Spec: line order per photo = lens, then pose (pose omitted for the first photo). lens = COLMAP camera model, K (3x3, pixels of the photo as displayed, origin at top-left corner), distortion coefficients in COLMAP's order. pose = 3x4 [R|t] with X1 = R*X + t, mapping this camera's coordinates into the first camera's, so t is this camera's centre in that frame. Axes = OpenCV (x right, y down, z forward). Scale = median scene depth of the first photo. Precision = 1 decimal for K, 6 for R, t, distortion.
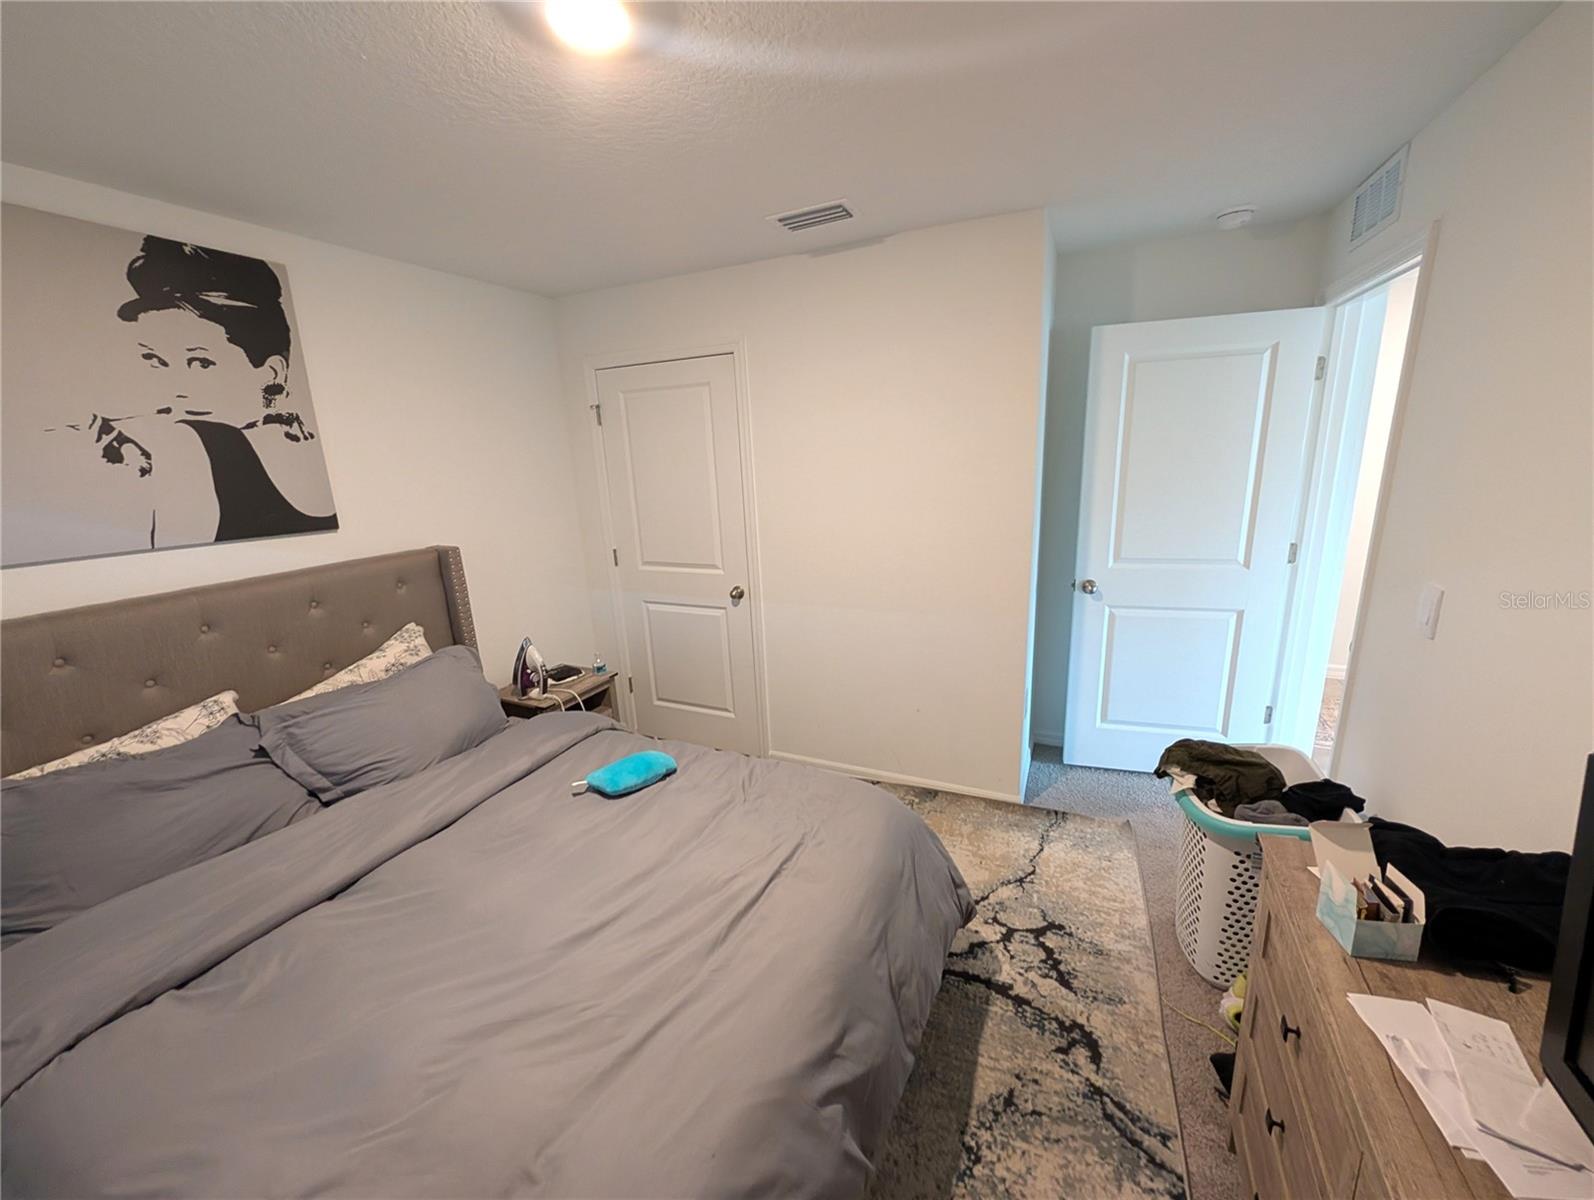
lens RADIAL K [[621.3, 0, 788.9], [0, 621.3, 593.2], [0, 0, 1]] dist [0.001017, 0.000138]
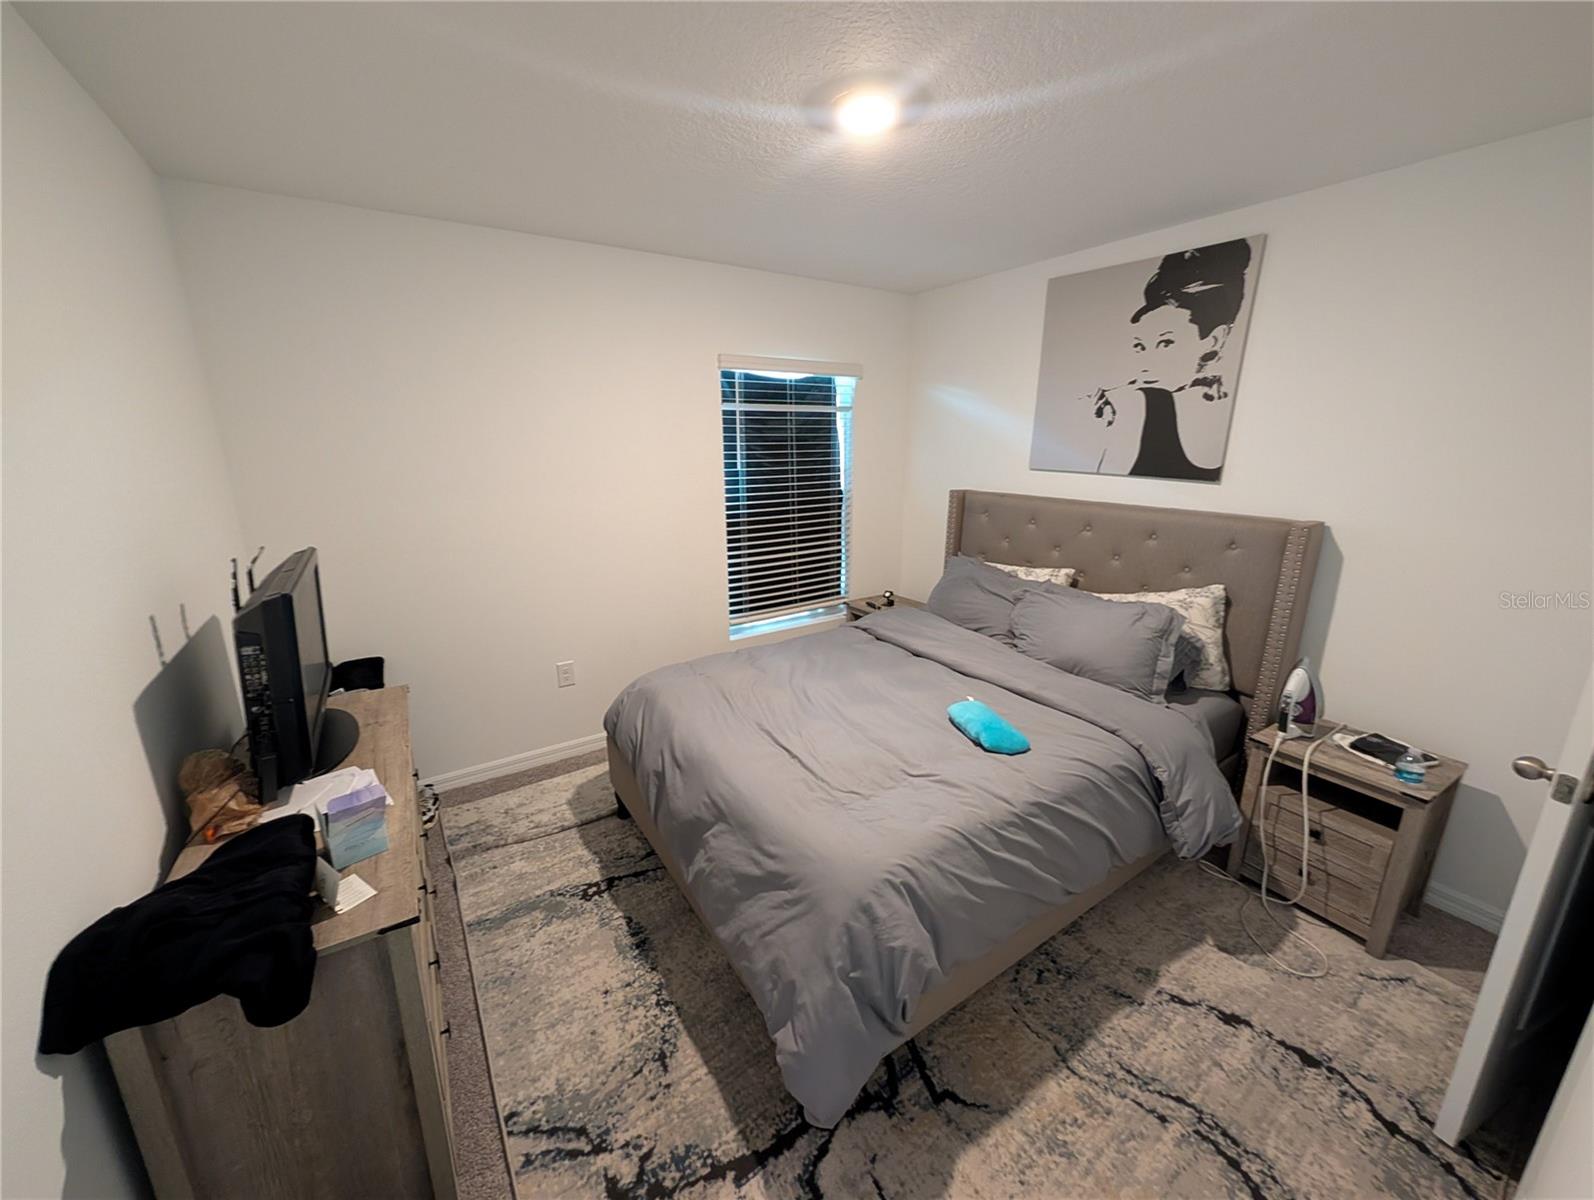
lens RADIAL K [[621.3, 0, 788.9], [0, 621.3, 593.2], [0, 0, 1]] dist [0.001017, 0.000138]
pose [[-0.528705, 0.249087, -0.811435, 0.774442], [-0.174166, 0.903796, 0.390921, -0.285322], [0.830745, 0.348006, -0.434459, 1.178539]]
